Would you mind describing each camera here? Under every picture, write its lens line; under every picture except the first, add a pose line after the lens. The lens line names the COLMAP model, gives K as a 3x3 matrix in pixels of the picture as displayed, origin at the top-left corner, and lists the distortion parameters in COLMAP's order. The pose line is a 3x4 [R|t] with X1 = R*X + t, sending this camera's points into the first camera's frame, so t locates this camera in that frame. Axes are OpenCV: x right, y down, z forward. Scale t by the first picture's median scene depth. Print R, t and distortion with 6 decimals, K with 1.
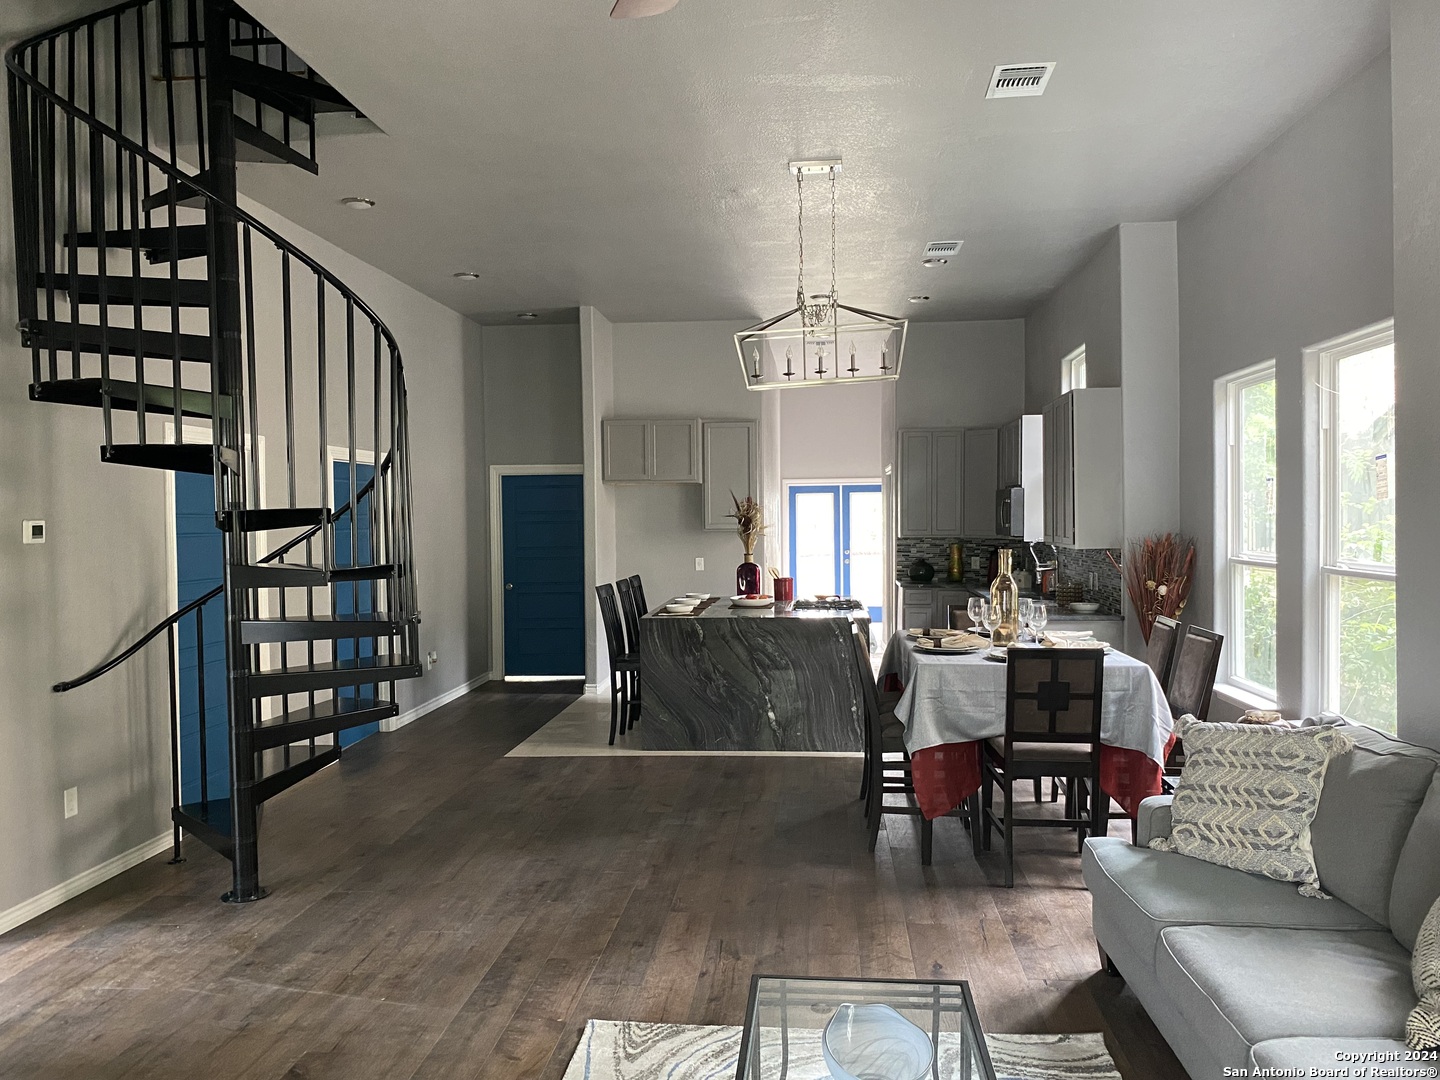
lens RADIAL K [[1099.1, 0, 720.1], [0, 1099.1, 538.0], [0, 0, 1]] dist [0.044705, -0.040434]
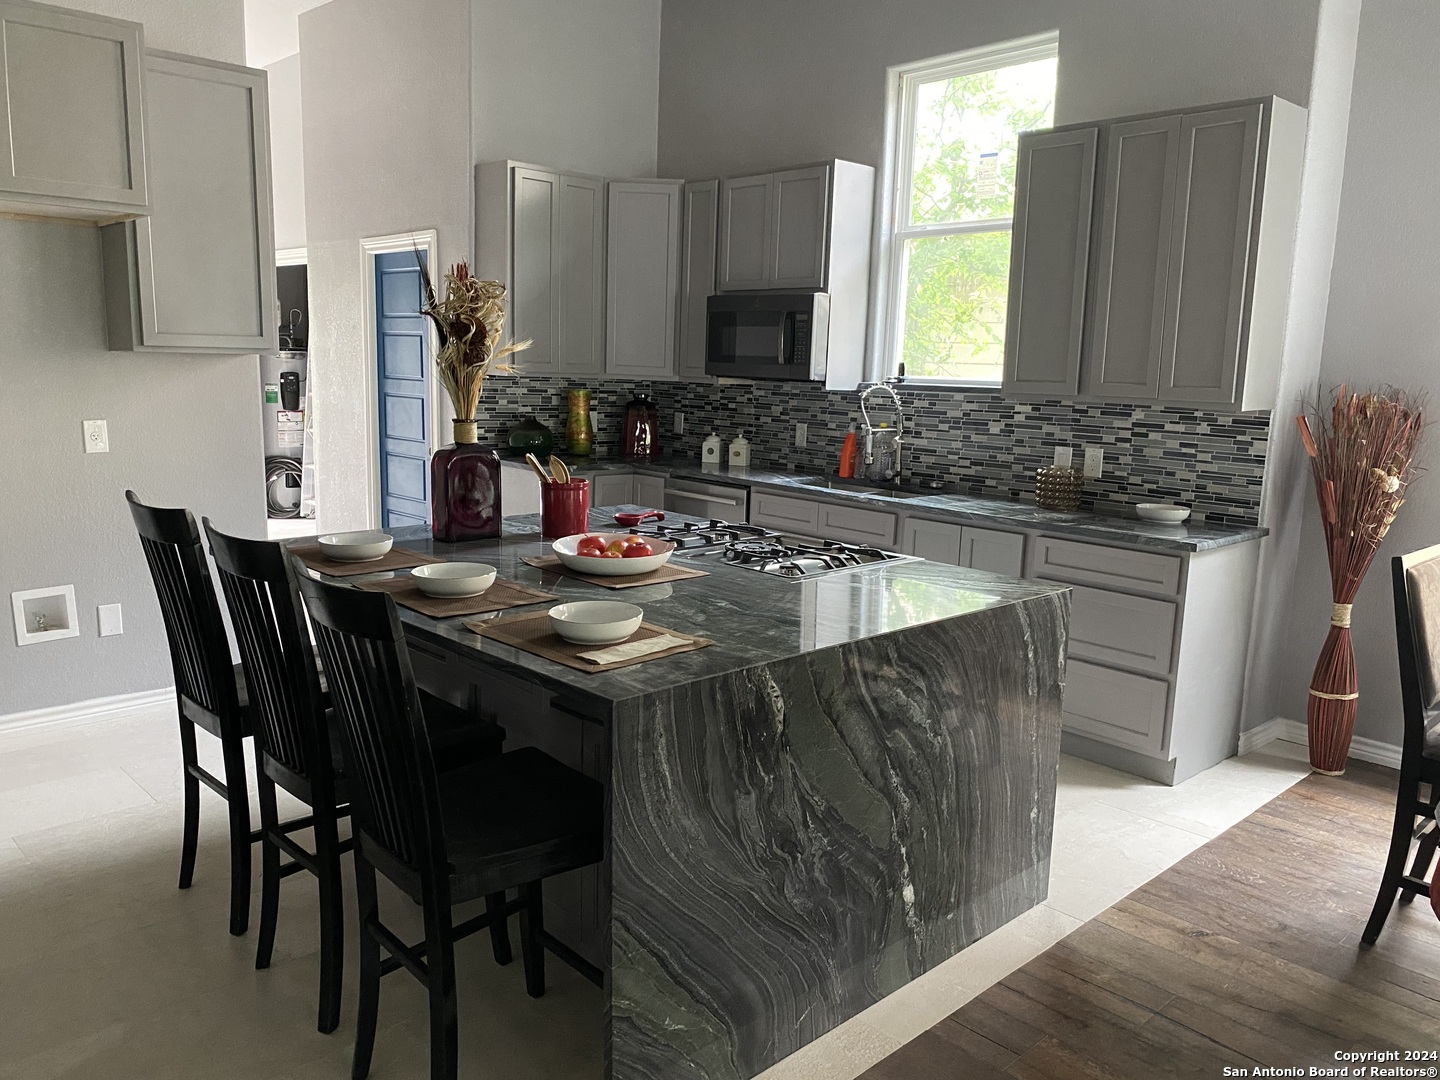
lens RADIAL K [[1099.1, 0, 733.7], [0, 1099.1, 544.1], [0, 0, 1]] dist [0.044705, -0.040434]
pose [[0.652015, -0.099599, 0.751636, -0.357205], [-0.018588, 0.988937, 0.147168, -0.001403], [-0.757978, -0.109927, 0.642951, 1.203737]]
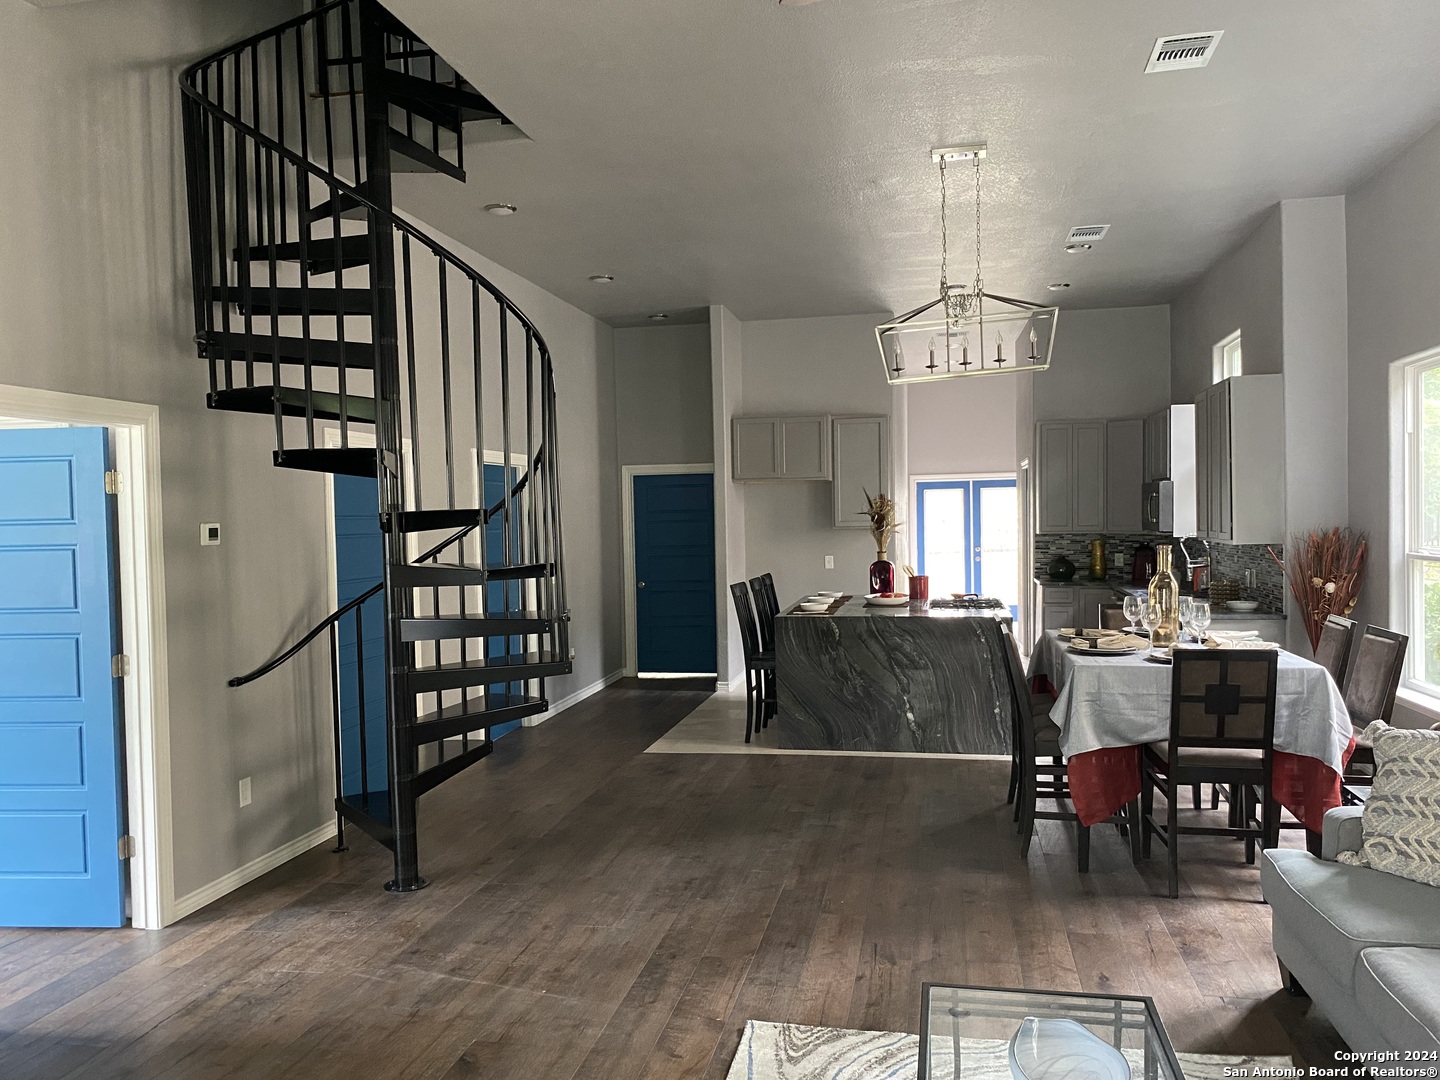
lens RADIAL K [[1099.1, 0, 724.6], [0, 1099.1, 546.4], [0, 0, 1]] dist [0.044705, -0.040434]
pose [[0.994809, -0.005824, -0.101596, -0.024959], [0.006772, 0.999937, 0.008986, -0.000150], [0.101537, -0.009628, 0.994785, 0.007765]]
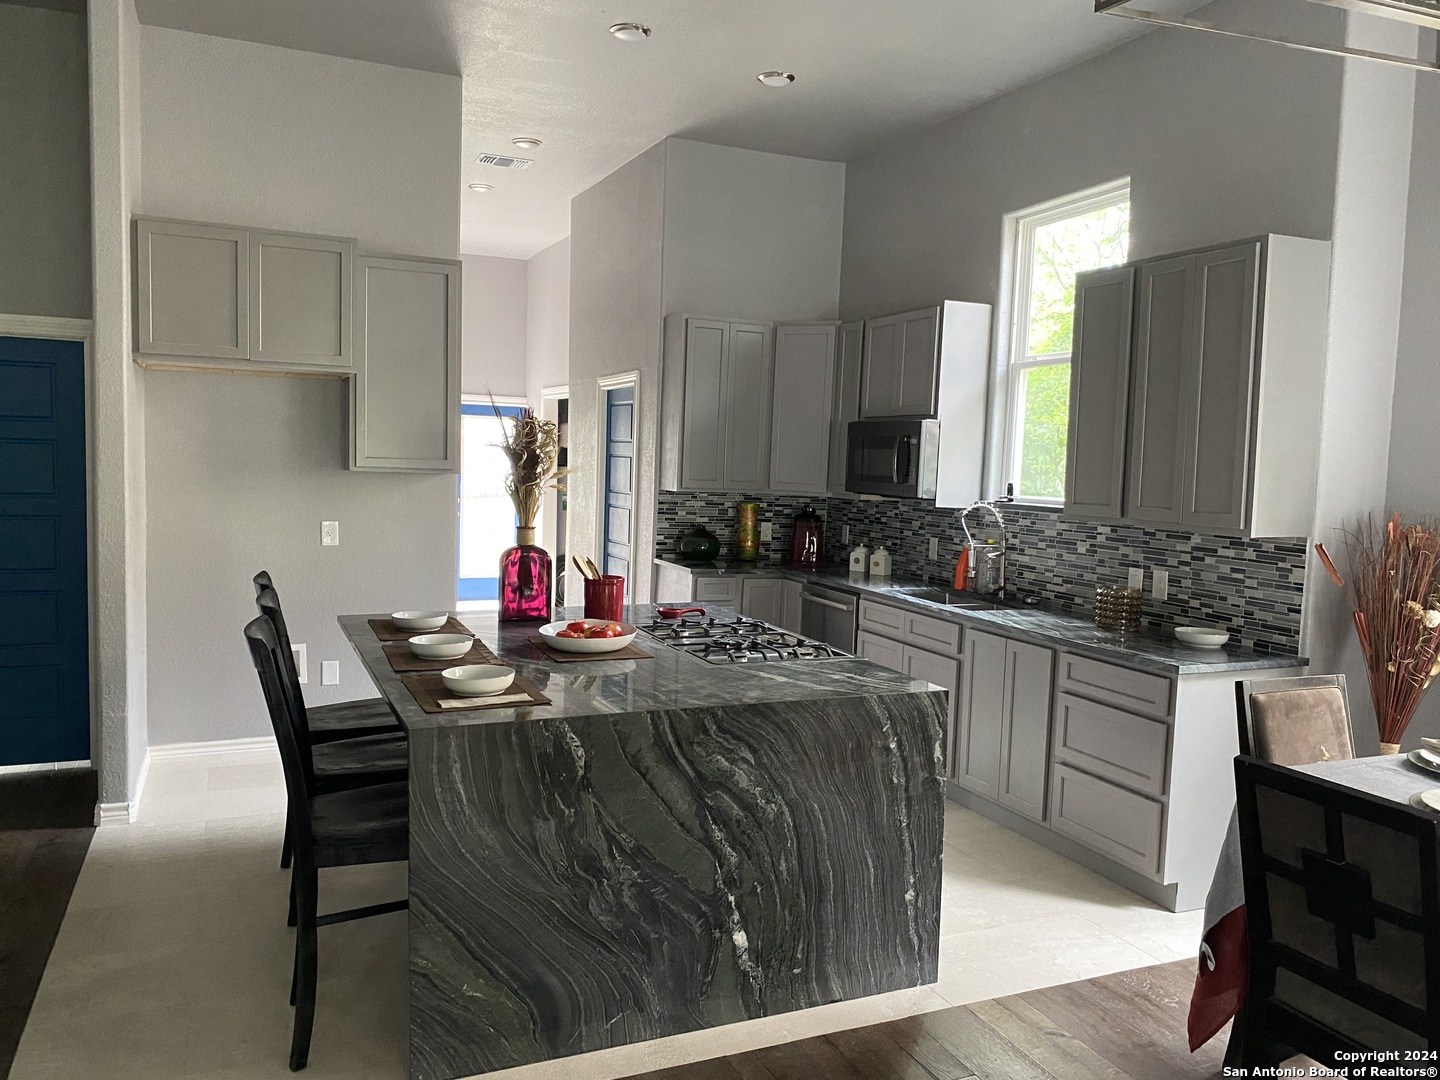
lens RADIAL K [[1099.1, 0, 736.5], [0, 1099.1, 541.4], [0, 0, 1]] dist [0.044705, -0.040434]
pose [[0.868758, -0.000407, 0.495237, -0.232181], [-0.030271, 0.998086, 0.053921, -0.014150], [-0.494311, -0.061836, 0.867083, 0.947194]]
